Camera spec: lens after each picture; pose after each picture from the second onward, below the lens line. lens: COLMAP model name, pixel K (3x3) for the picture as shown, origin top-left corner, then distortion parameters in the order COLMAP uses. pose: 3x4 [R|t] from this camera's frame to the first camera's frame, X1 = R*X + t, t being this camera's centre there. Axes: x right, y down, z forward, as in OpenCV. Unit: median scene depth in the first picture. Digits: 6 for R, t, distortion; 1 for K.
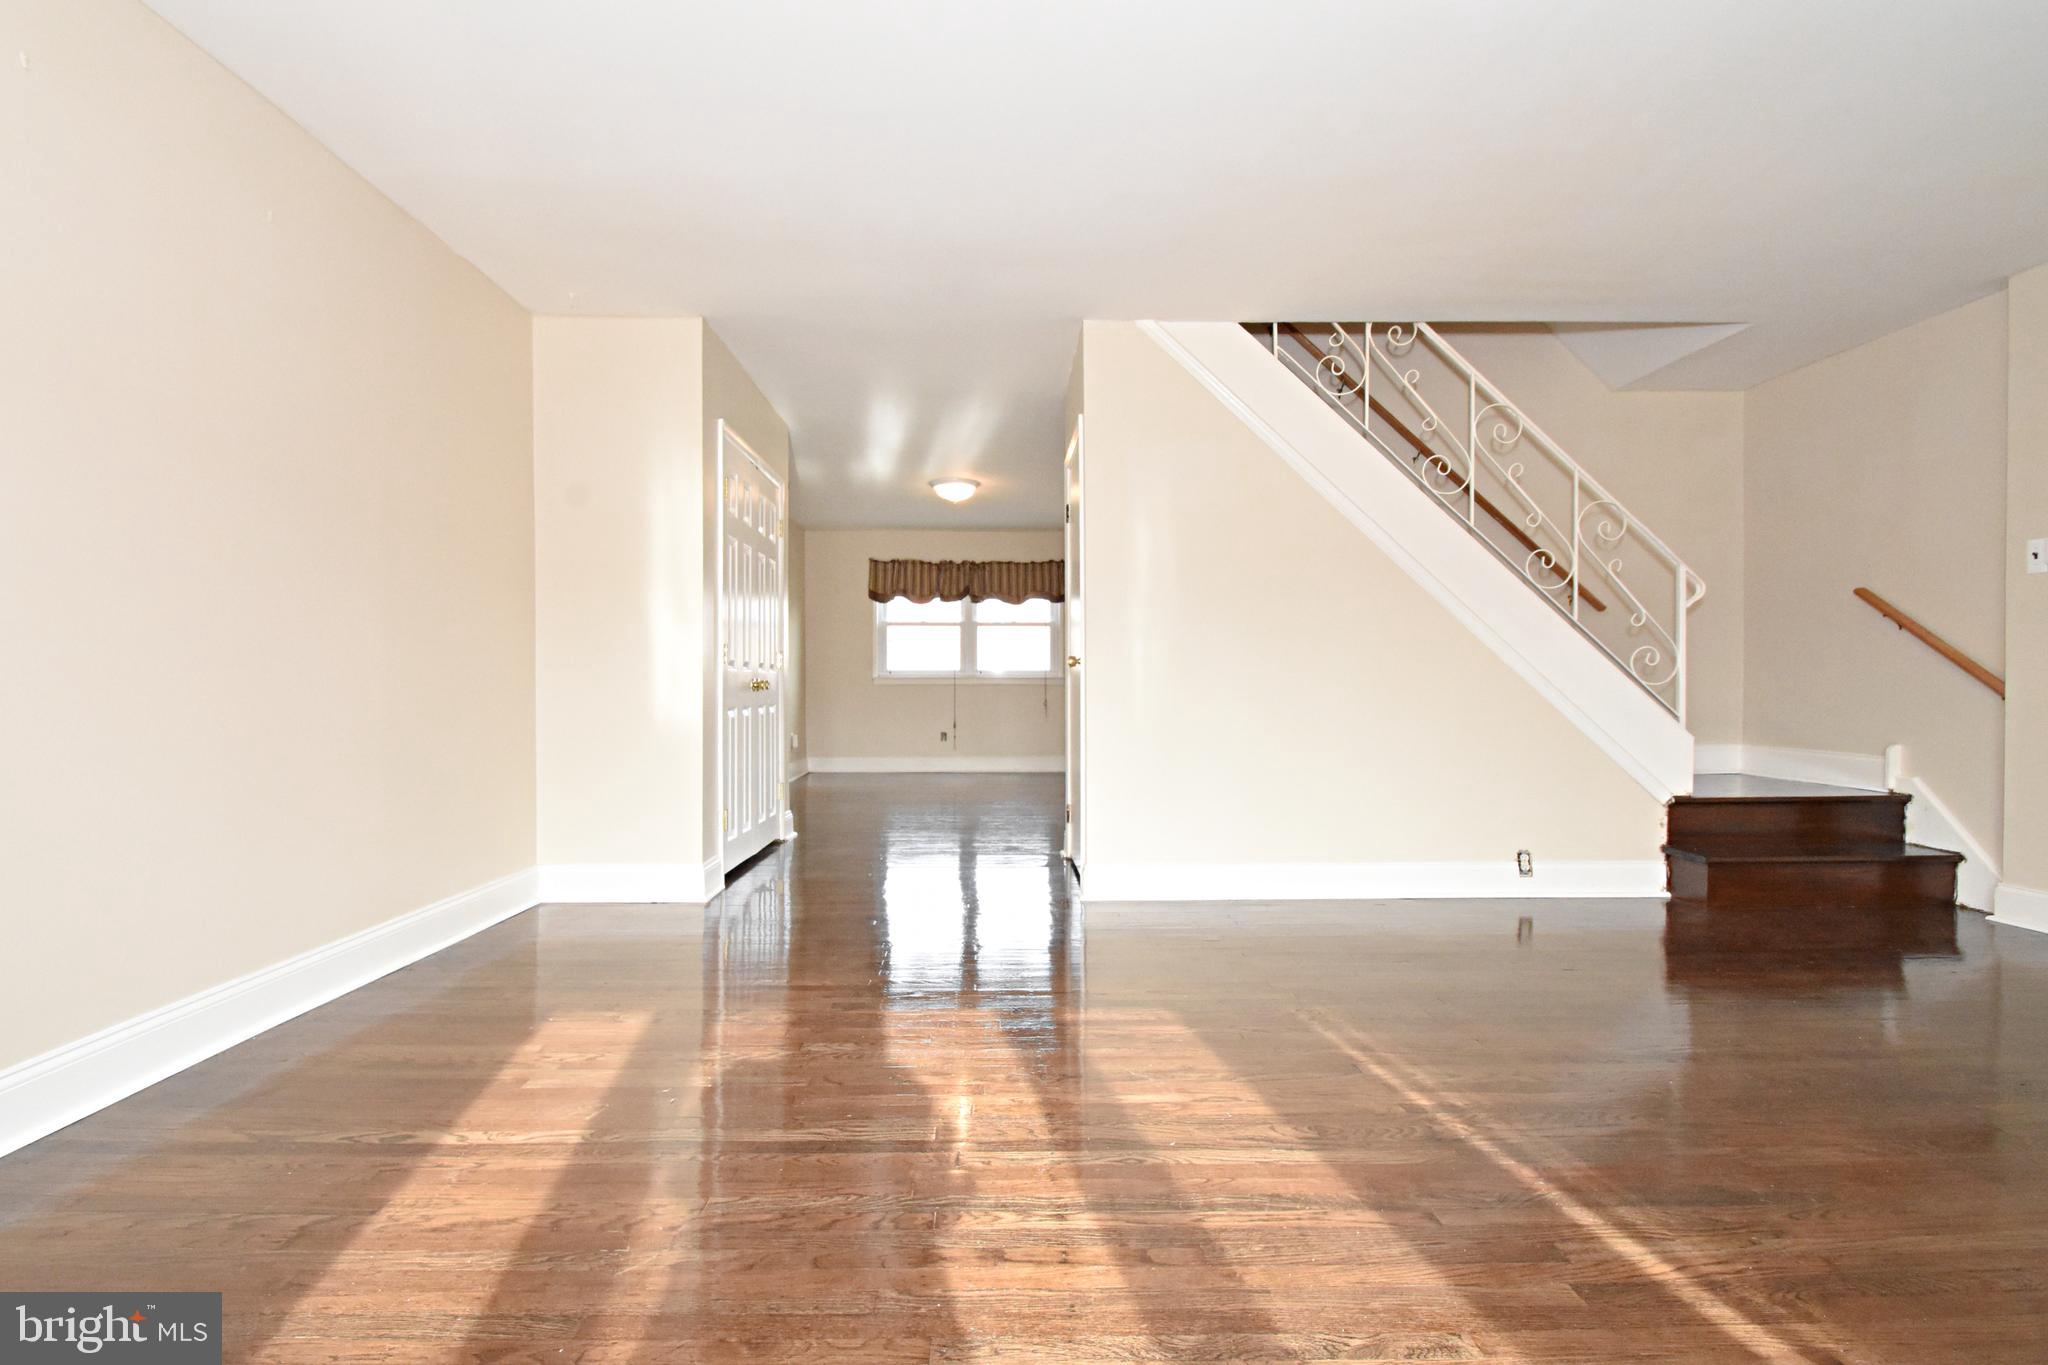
lens RADIAL K [[931.3, 0, 1018.1], [0, 931.3, 685.7], [0, 0, 1]] dist [0.003611, -0.010949]
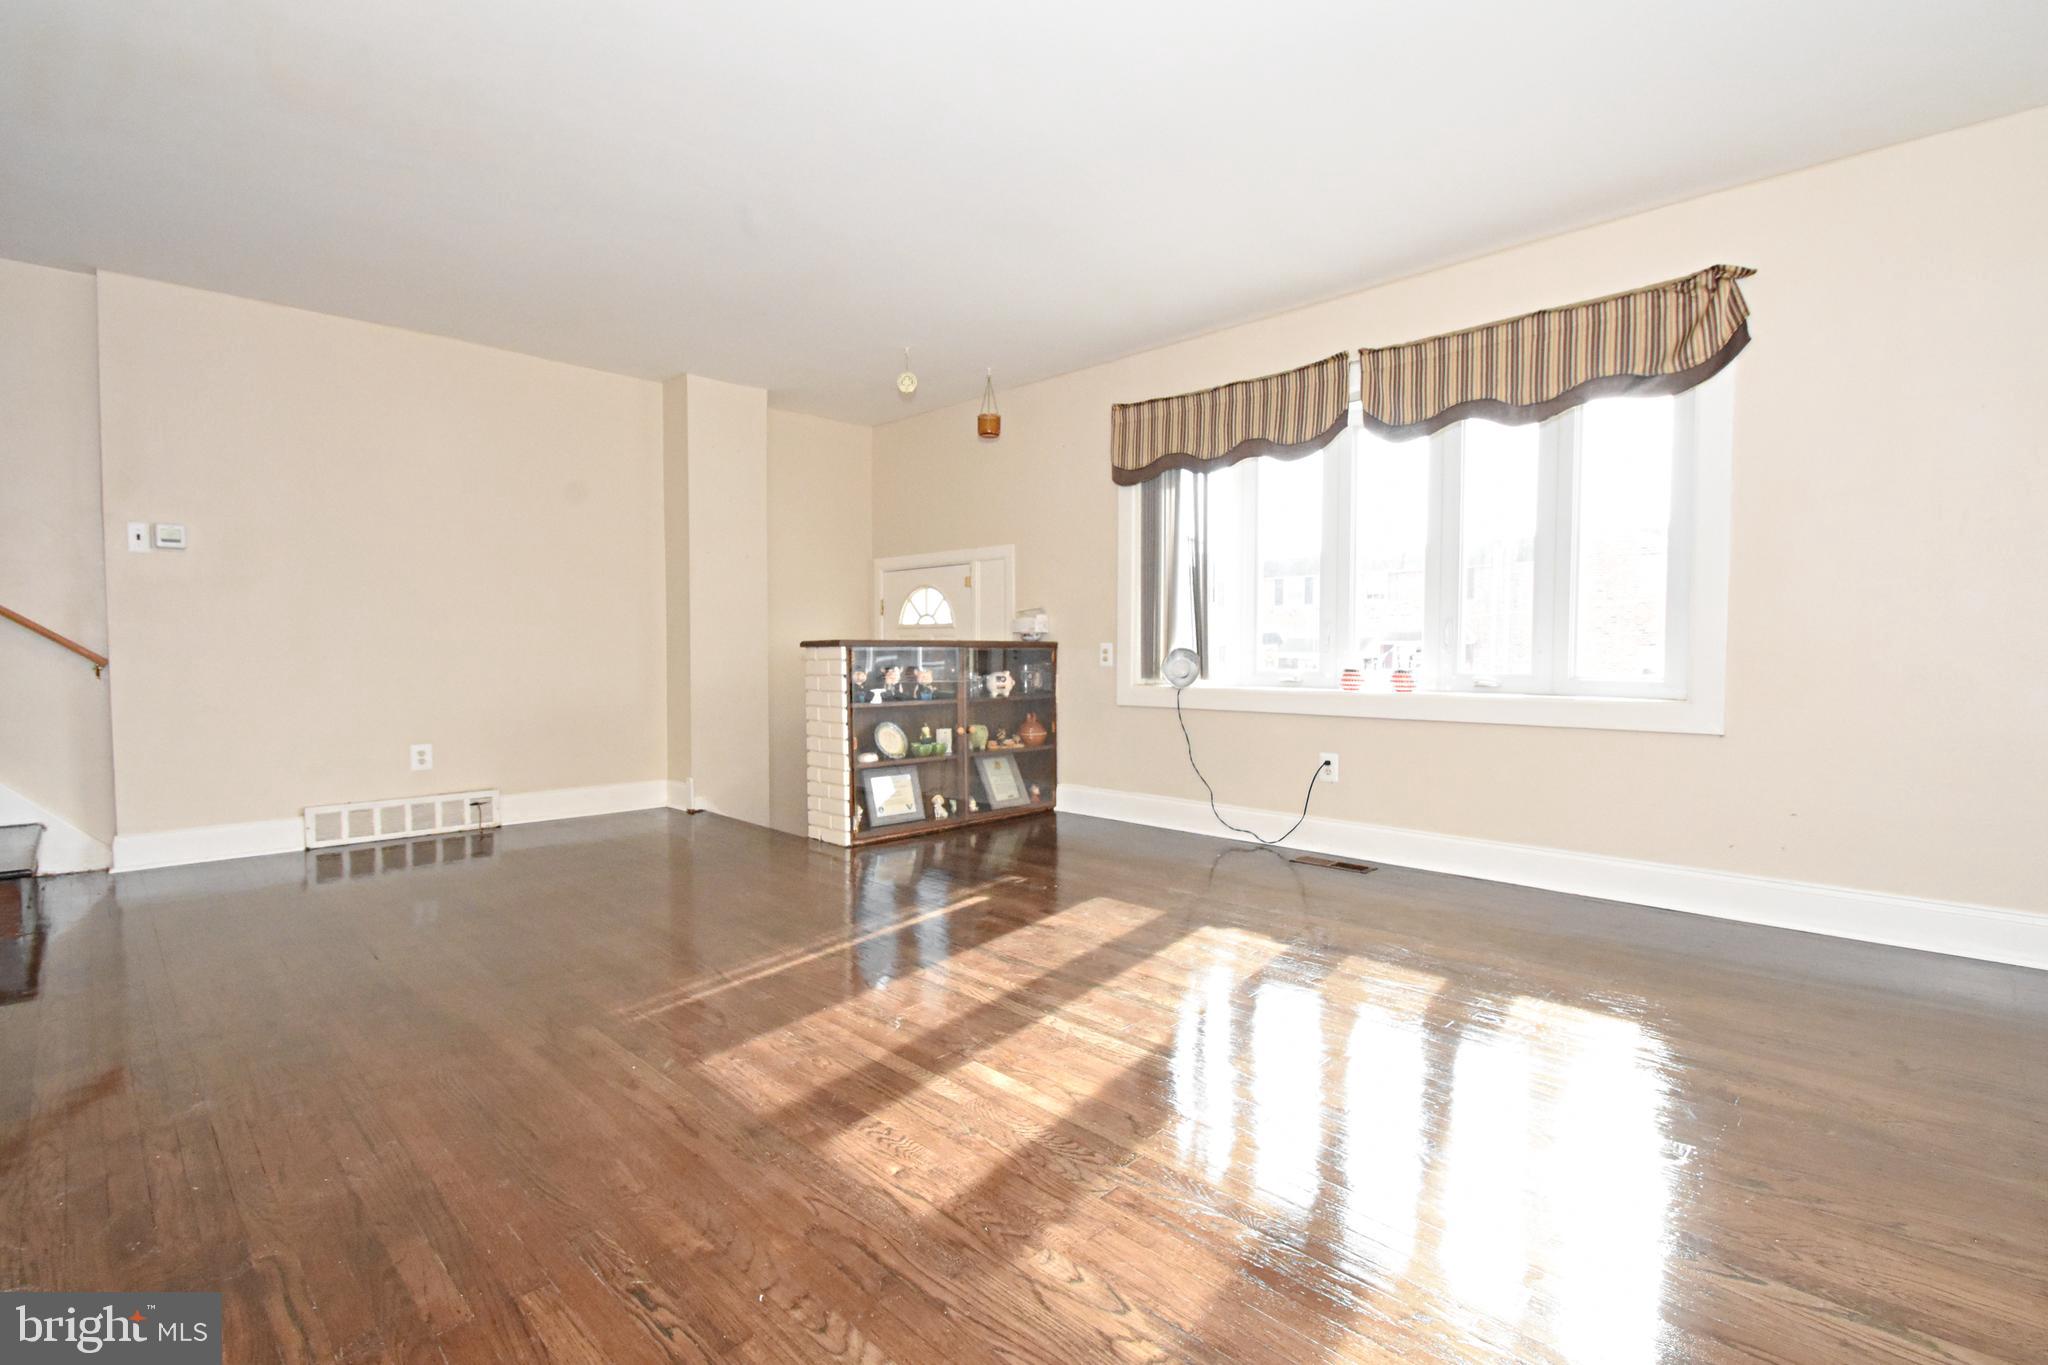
lens RADIAL K [[952.2, 0, 1006.9], [0, 952.2, 685.0], [0, 0, 1]] dist [0.003326, 0.000353]
pose [[-0.684313, -0.027212, 0.728680, -0.848269], [-0.000219, 0.999311, 0.037113, -0.006928], [-0.729188, 0.025237, -0.683848, 1.904082]]
